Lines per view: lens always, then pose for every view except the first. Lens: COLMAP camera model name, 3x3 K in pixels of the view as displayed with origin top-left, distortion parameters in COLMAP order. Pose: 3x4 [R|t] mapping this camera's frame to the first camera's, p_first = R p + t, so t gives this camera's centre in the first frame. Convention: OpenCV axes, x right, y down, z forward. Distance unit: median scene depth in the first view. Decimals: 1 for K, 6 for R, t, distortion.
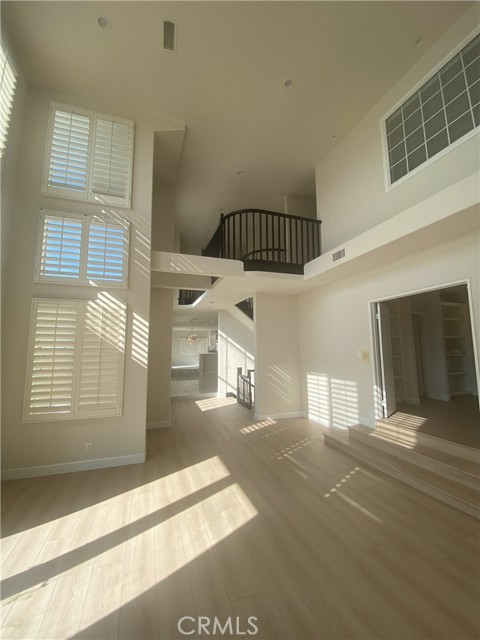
lens RADIAL K [[261.8, 0, 241.1], [0, 261.8, 320.9], [0, 0, 1]] dist [0.017930, -0.018715]
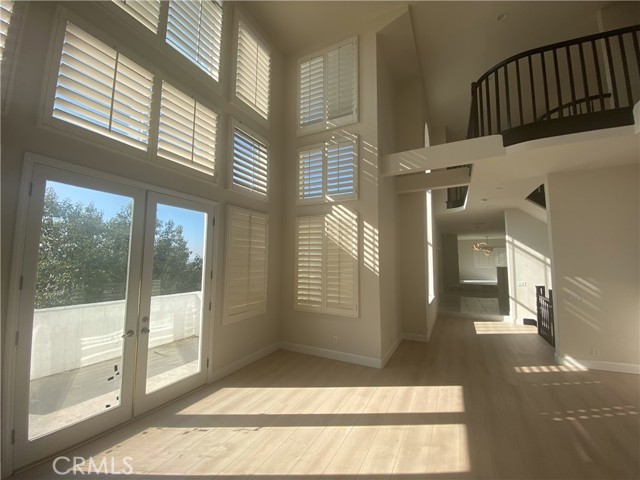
lens RADIAL K [[264.0, 0, 320.0], [0, 264.0, 243.9], [0, 0, 1]] dist [0.020905, -0.019357]
pose [[0.689592, -0.047357, -0.722648, 0.218350], [0.072818, 0.997337, 0.004128, 0.040820], [0.720528, -0.055468, 0.691203, 0.144064]]
